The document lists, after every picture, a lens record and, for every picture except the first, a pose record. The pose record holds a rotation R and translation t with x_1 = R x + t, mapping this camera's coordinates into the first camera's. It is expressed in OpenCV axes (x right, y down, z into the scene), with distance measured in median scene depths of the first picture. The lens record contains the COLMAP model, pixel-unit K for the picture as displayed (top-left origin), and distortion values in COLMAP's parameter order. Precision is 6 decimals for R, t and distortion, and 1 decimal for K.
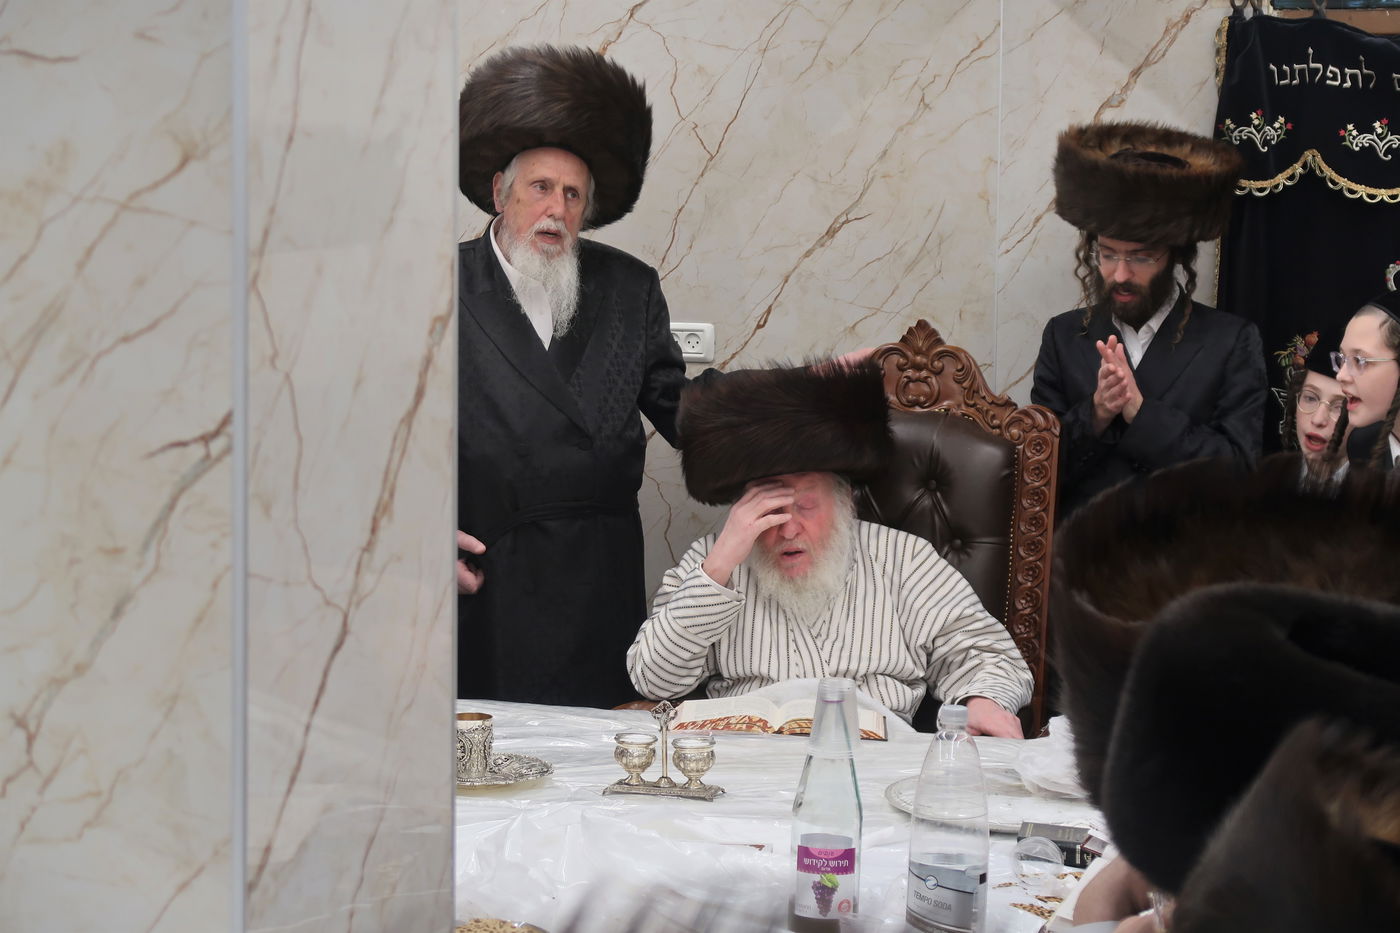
lens RADIAL K [[3129.5, 0, 696.5], [0, 3129.5, 468.3], [0, 0, 1]] dist [0.000083, -0.310074]
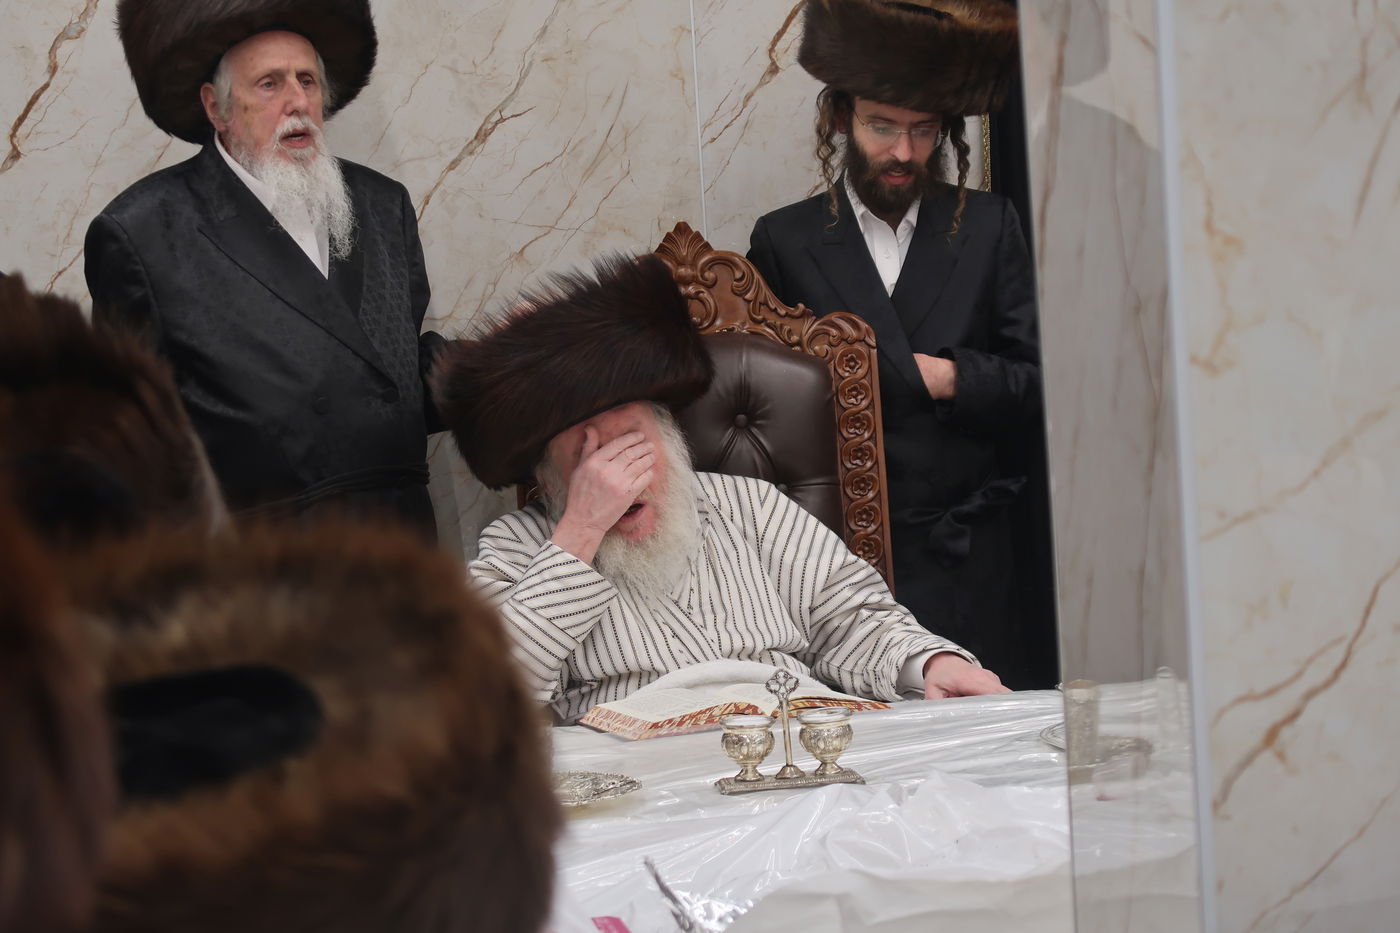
lens RADIAL K [[3886.1, 0, 669.2], [0, 3886.1, 467.2], [0, 0, 1]] dist [-0.015068, 0.801304]
pose [[0.917710, -0.100572, 0.384308, -0.320139], [0.112493, 0.993615, -0.008604, 0.023142], [-0.380989, 0.051128, 0.923165, 0.085558]]
